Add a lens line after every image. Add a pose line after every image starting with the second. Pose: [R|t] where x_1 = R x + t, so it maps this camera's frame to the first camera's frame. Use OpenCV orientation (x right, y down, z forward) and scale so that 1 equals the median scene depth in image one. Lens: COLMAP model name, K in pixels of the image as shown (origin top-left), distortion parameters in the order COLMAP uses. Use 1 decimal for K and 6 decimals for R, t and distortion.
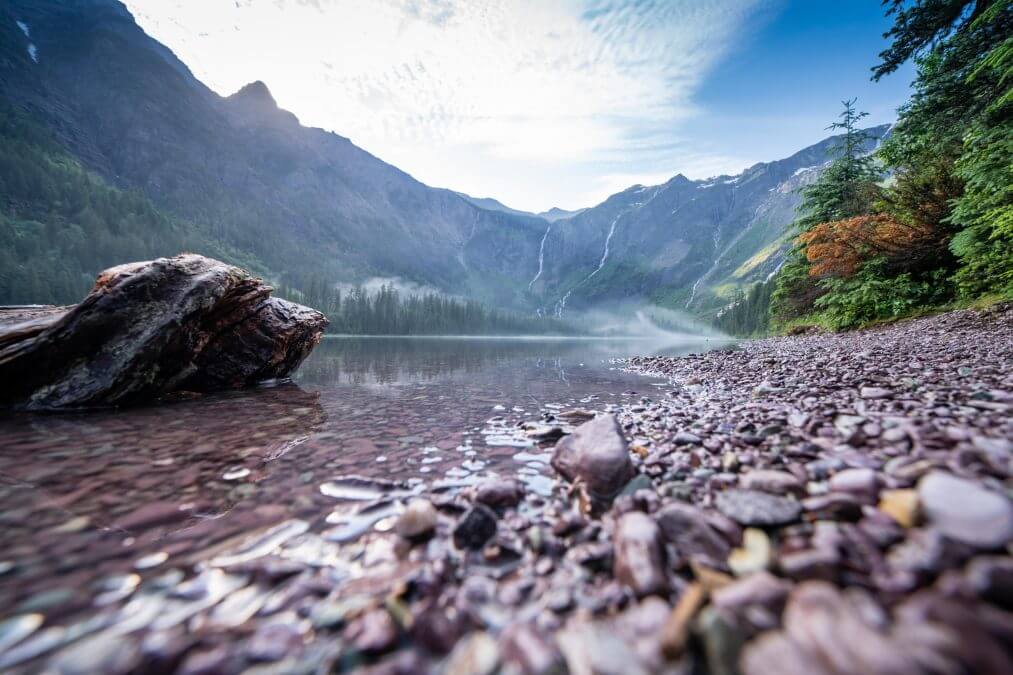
lens RADIAL K [[381.5, 0, 518.3], [0, 381.5, 333.7], [0, 0, 1]] dist [-0.025495, 0.000026]
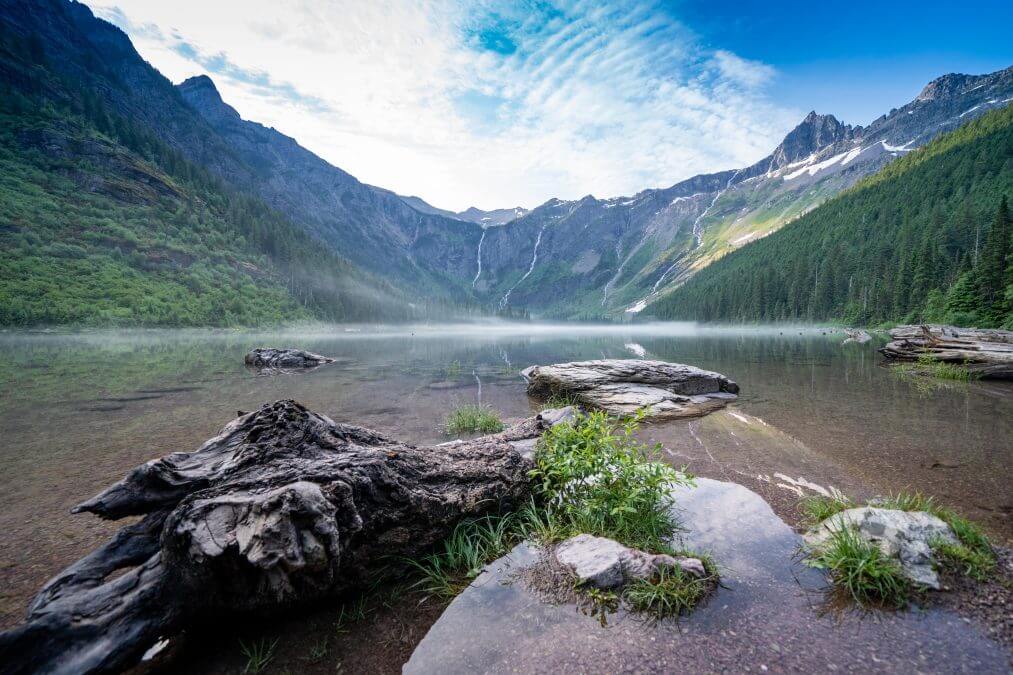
lens RADIAL K [[373.4, 0, 504.9], [0, 373.4, 332.9], [0, 0, 1]] dist [-0.018142, 0.000082]
pose [[0.976610, -0.010508, 0.214762, -0.122564], [0.005430, 0.999692, 0.024224, -0.001965], [-0.214951, -0.022492, 0.976366, -0.154835]]
